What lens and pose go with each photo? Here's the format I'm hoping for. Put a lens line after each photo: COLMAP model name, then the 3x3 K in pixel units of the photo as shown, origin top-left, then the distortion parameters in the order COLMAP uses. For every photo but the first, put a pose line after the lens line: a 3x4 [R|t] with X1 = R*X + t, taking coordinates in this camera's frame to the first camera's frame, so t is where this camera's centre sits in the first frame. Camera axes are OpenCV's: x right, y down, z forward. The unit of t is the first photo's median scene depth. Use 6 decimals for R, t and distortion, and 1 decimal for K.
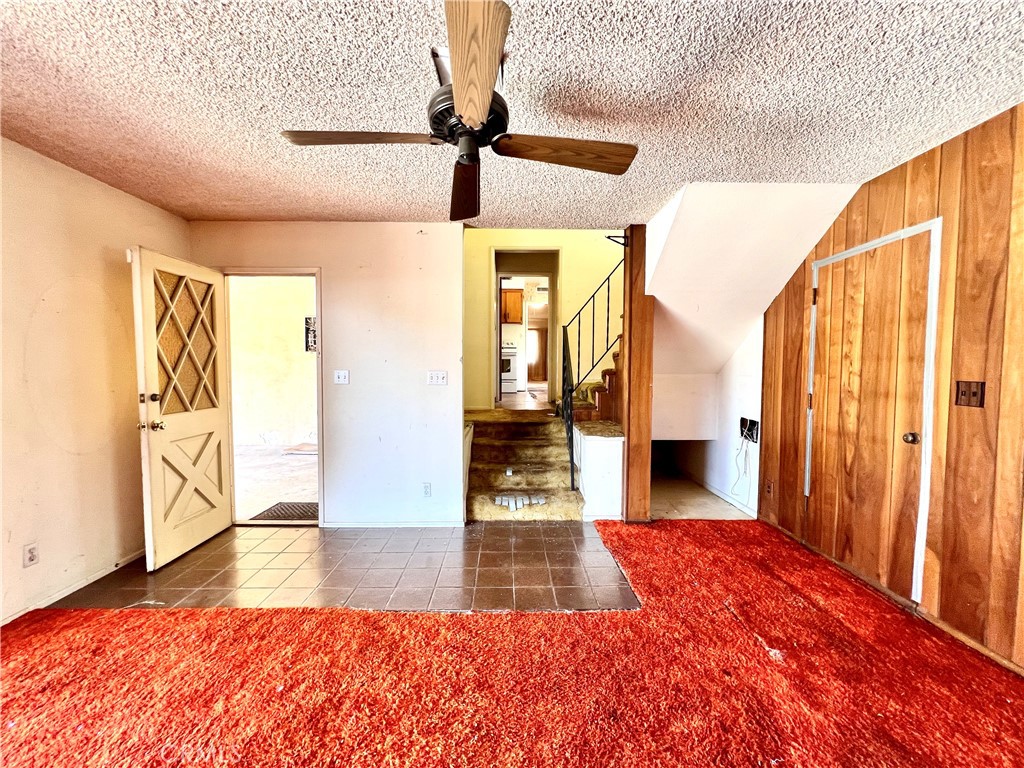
lens RADIAL K [[412.9, 0, 512.9], [0, 412.9, 385.8], [0, 0, 1]] dist [-0.001909, 0.000873]
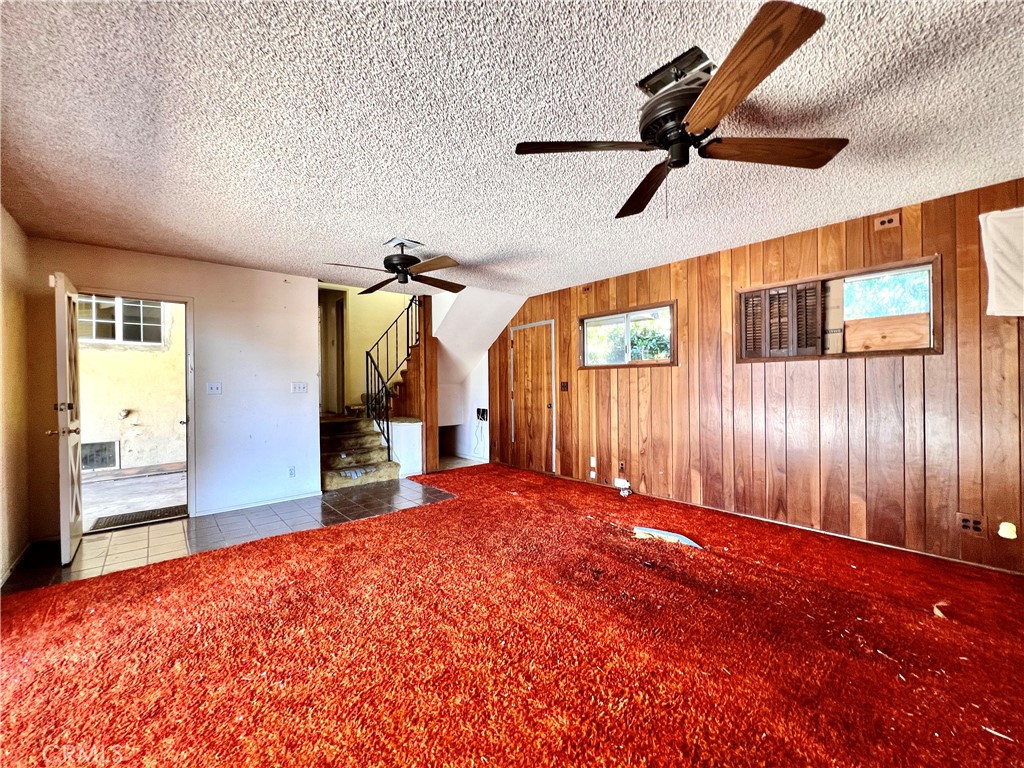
lens RADIAL K [[412.9, 0, 511.0], [0, 412.9, 382.9], [0, 0, 1]] dist [-0.001909, 0.000873]
pose [[0.768488, -0.010276, 0.639781, -0.587716], [0.043494, 0.998397, -0.036207, 0.050989], [-0.638384, 0.055651, 0.767704, -0.563421]]
